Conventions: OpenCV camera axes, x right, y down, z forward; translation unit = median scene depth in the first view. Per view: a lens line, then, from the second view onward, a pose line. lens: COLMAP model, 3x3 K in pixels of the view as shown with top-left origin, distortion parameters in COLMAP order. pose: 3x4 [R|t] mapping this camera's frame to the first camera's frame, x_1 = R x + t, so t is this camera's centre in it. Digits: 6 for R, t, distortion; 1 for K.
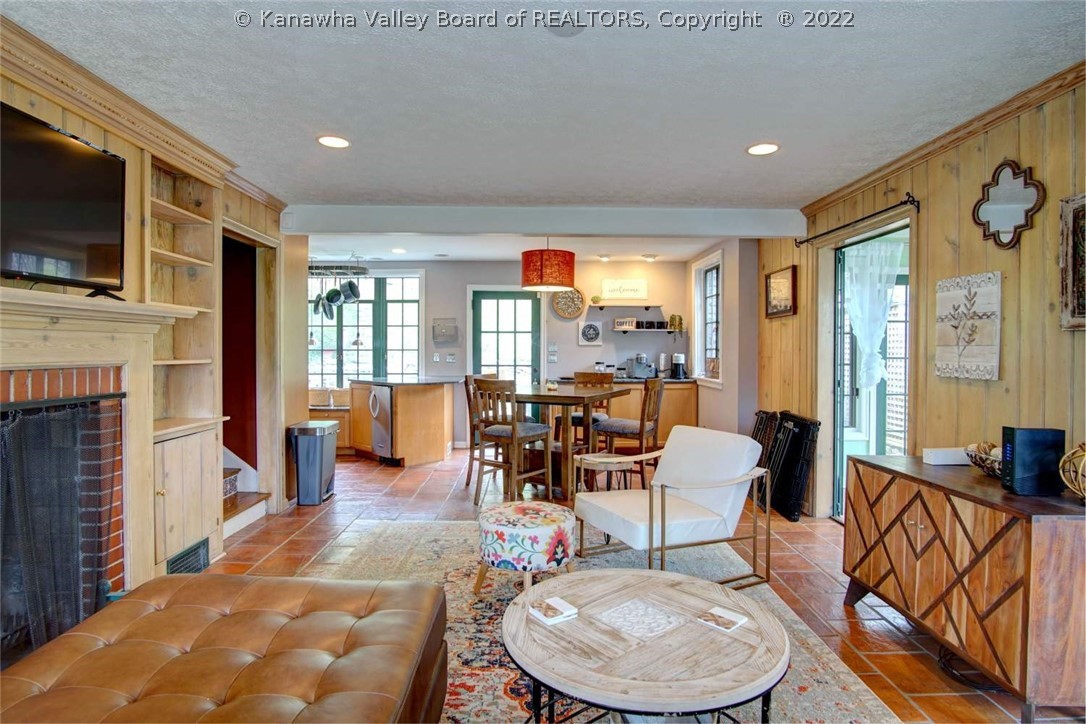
lens RADIAL K [[578.5, 0, 540.7], [0, 578.5, 353.6], [0, 0, 1]] dist [-0.032661, 0.006868]
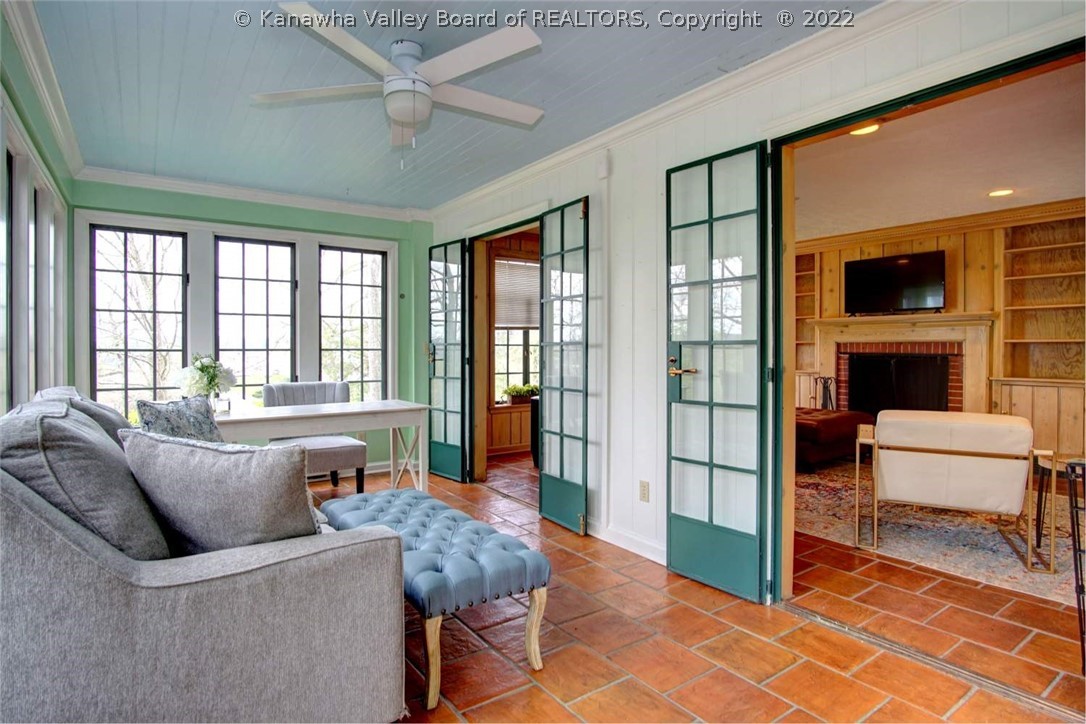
lens RADIAL K [[578.5, 0, 540.7], [0, 578.5, 353.6], [0, 0, 1]] dist [-0.032661, 0.006868]
pose [[-0.828049, -0.001642, -0.560654, 1.057077], [-0.007675, 0.999935, 0.008407, 0.035979], [0.560604, 0.011264, -0.828008, 1.122635]]
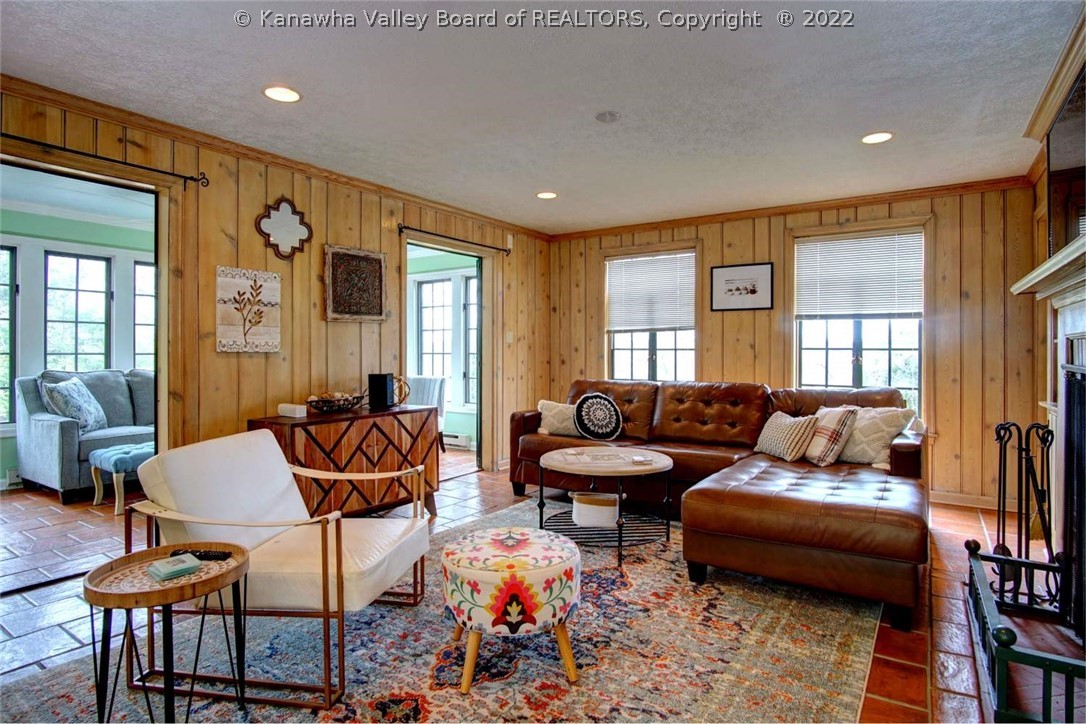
lens RADIAL K [[578.5, 0, 540.7], [0, 578.5, 353.6], [0, 0, 1]] dist [-0.032661, 0.006868]
pose [[-0.819455, -0.005389, 0.573118, -0.321342], [0.001243, 0.999937, 0.011179, 0.021764], [-0.573142, 0.009873, -0.819397, 1.094350]]
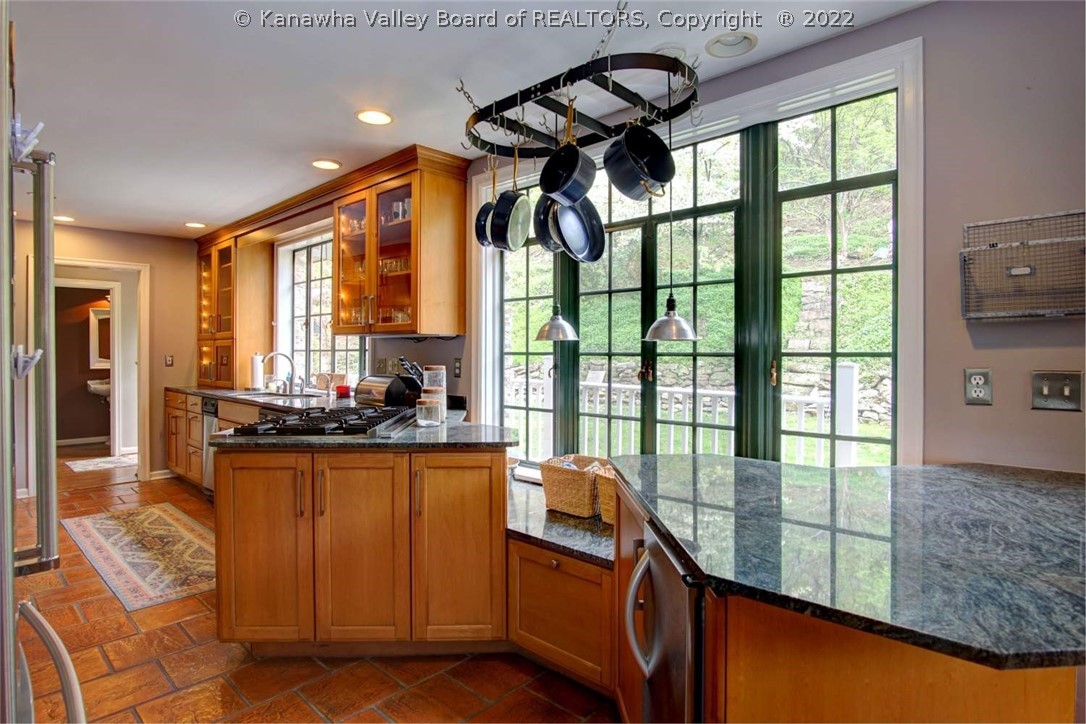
lens RADIAL K [[578.5, 0, 540.7], [0, 578.5, 353.6], [0, 0, 1]] dist [-0.032661, 0.006868]
pose [[0.714168, 0.002092, -0.699971, -0.250745], [-0.004270, 0.999990, -0.001368, -0.010168], [0.699961, 0.003966, 0.714170, 1.215662]]
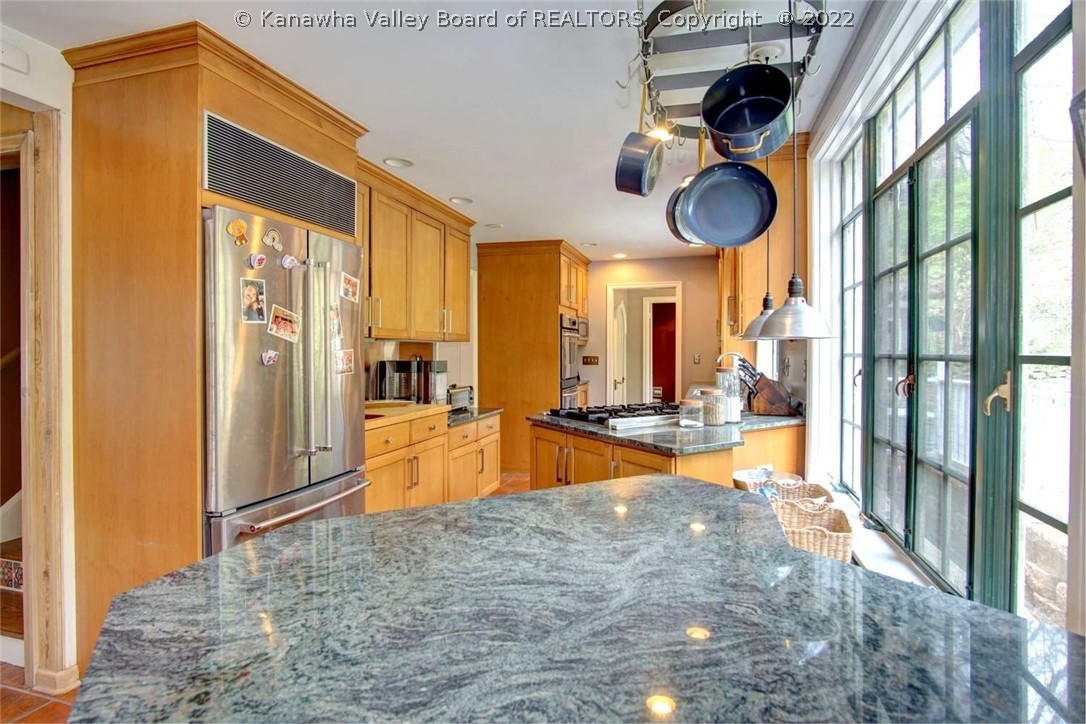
lens RADIAL K [[578.5, 0, 540.7], [0, 578.5, 353.6], [0, 0, 1]] dist [-0.032661, 0.006868]
pose [[-0.289288, 0.003942, -0.957234, -0.124956], [-0.007128, 0.999955, 0.006272, -0.014642], [0.957216, 0.008638, -0.289247, 1.610332]]
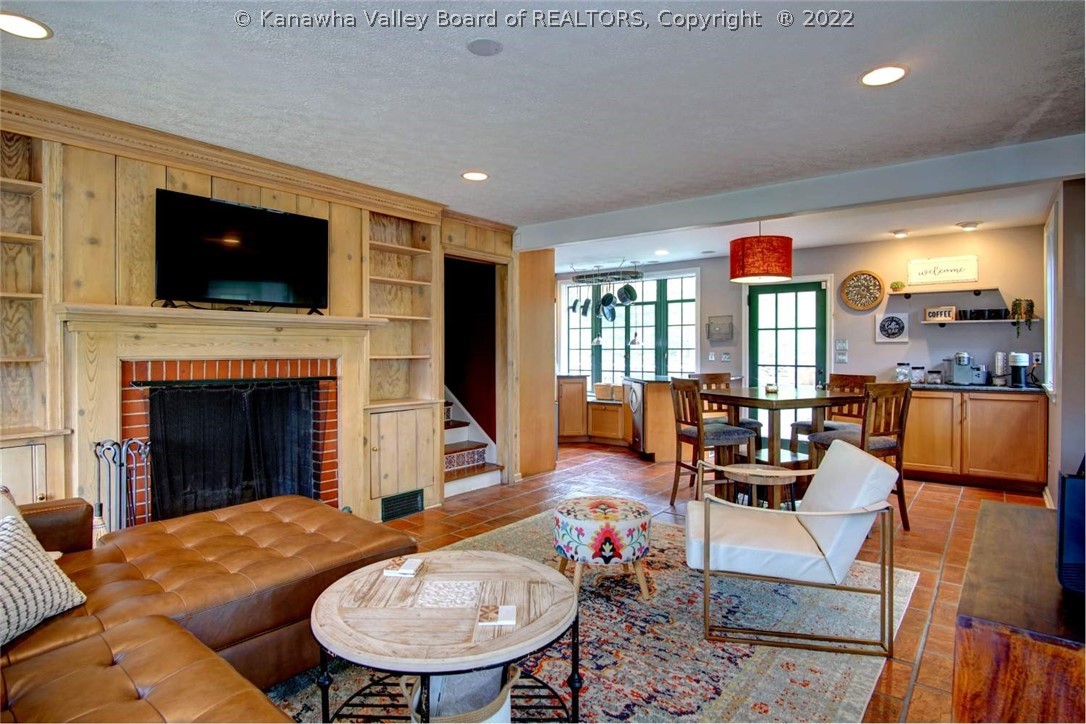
lens RADIAL K [[578.5, 0, 540.7], [0, 578.5, 353.6], [0, 0, 1]] dist [-0.032661, 0.006868]
pose [[0.771312, 0.001321, -0.636455, 0.377870], [-0.001914, 0.999998, -0.000244, 0.004731], [0.636454, 0.001406, 0.771313, 0.106517]]
